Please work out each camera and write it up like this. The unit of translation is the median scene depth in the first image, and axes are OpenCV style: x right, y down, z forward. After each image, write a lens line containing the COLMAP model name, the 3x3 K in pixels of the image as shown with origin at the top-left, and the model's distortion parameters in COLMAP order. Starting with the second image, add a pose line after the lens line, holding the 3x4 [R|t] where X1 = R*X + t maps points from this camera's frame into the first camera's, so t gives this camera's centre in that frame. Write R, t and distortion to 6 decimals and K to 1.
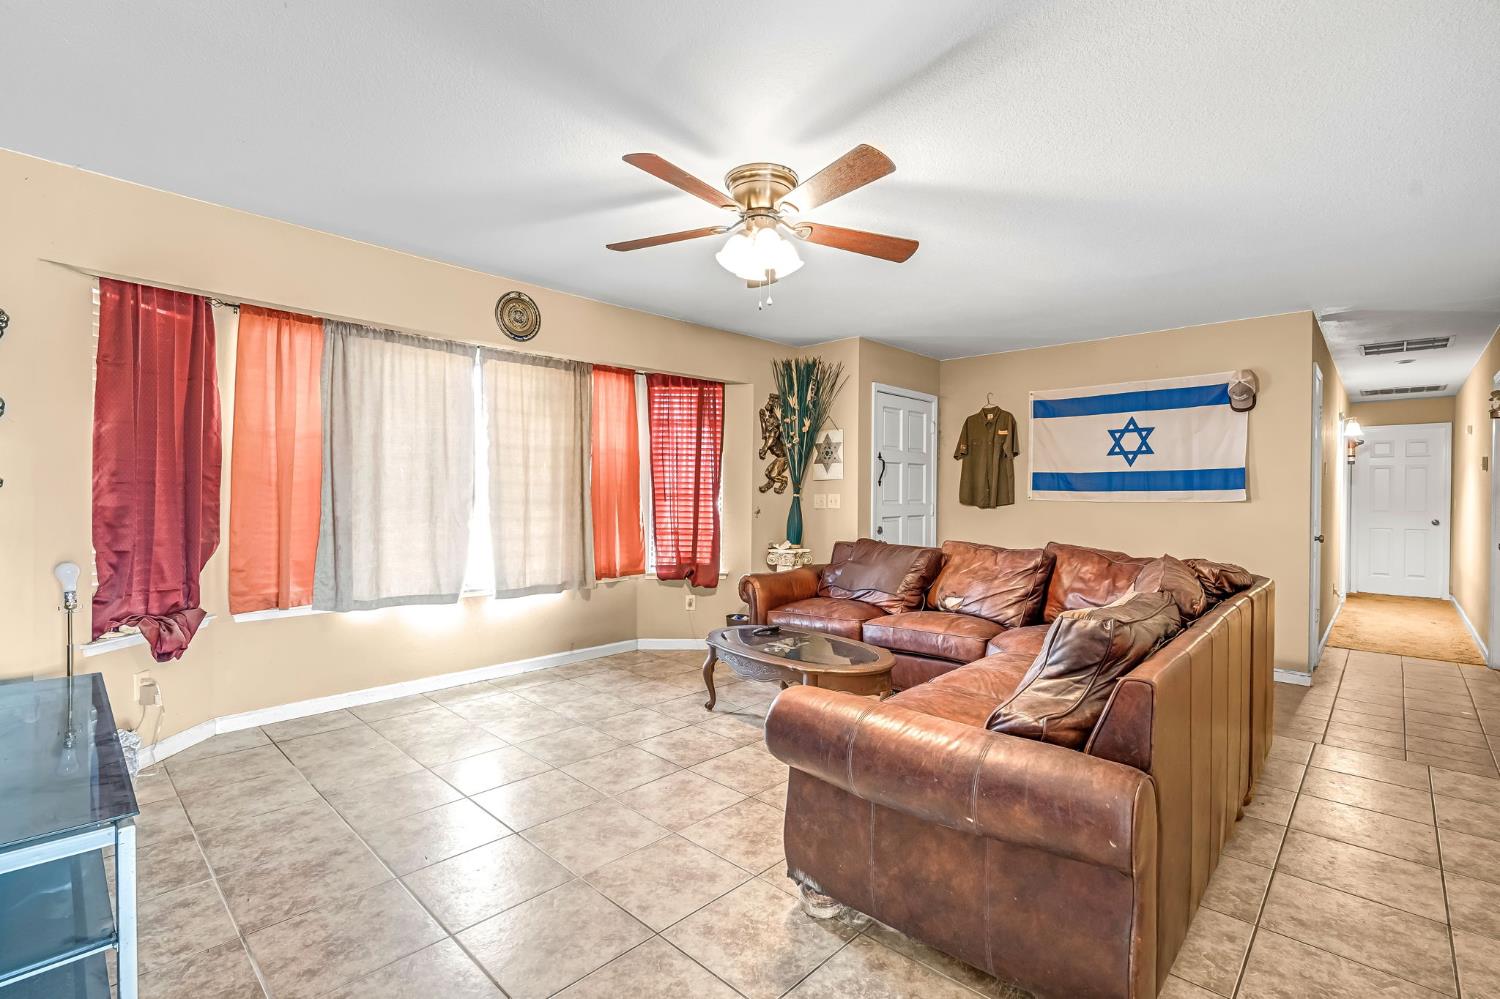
lens RADIAL K [[681.7, 0, 744.3], [0, 681.7, 499.9], [0, 0, 1]] dist [-0.010739, 0.006709]
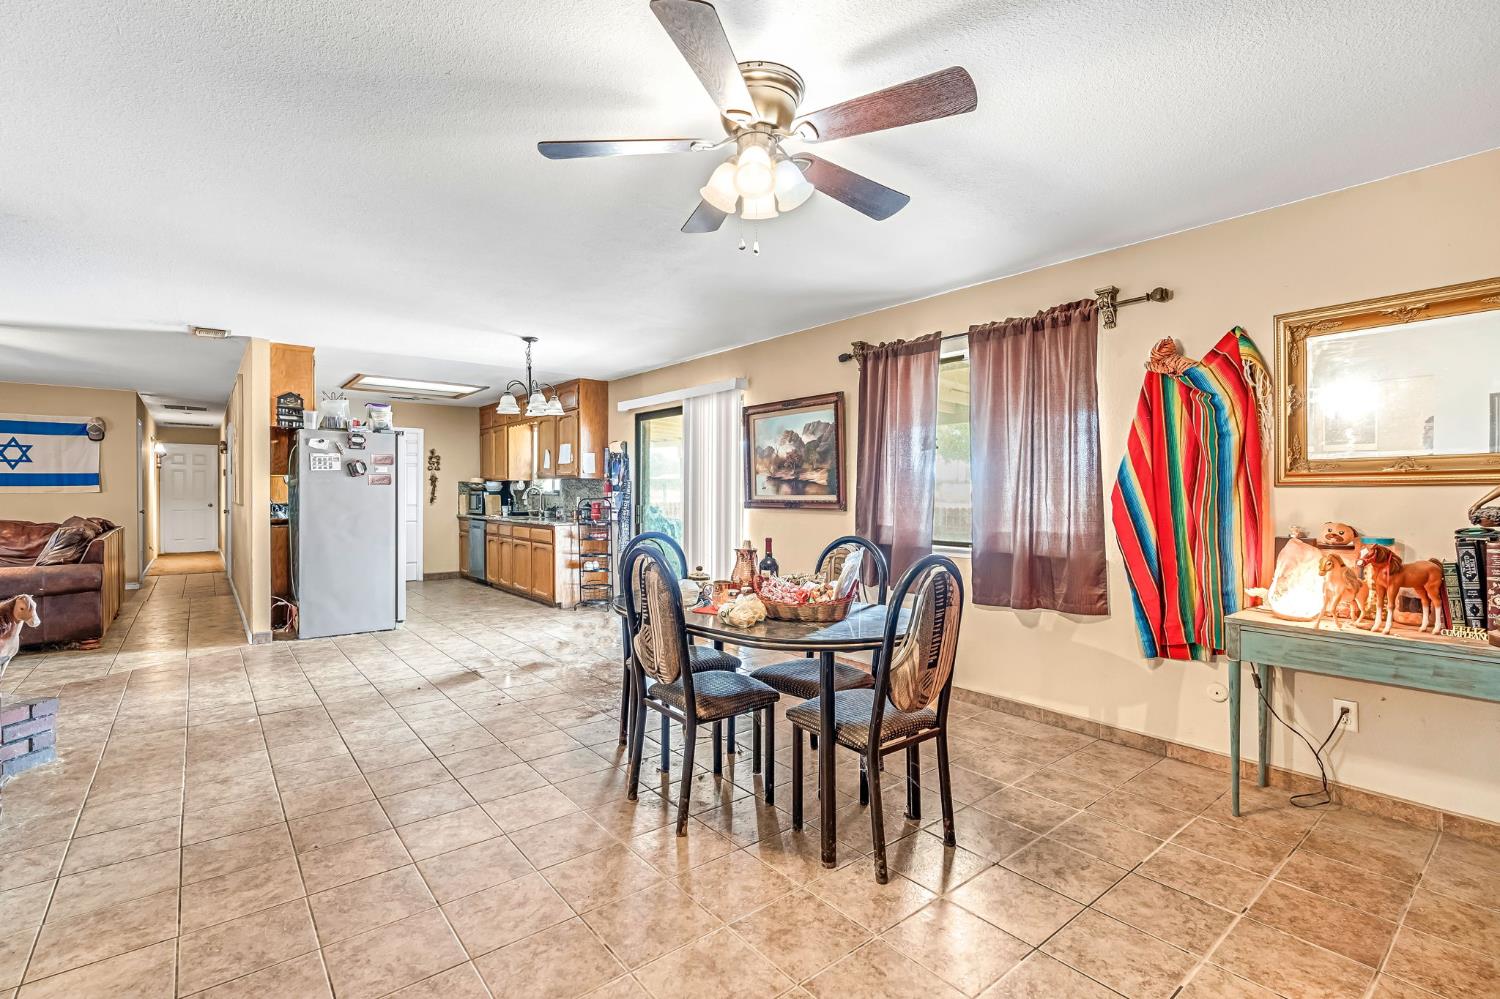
lens RADIAL K [[681.7, 0, 744.3], [0, 681.7, 499.9], [0, 0, 1]] dist [-0.010739, 0.006709]
pose [[0.132164, -0.015974, 0.991099, -0.717250], [0.005277, 0.999867, 0.015411, 0.003228], [-0.991214, 0.003193, 0.132230, -0.813827]]
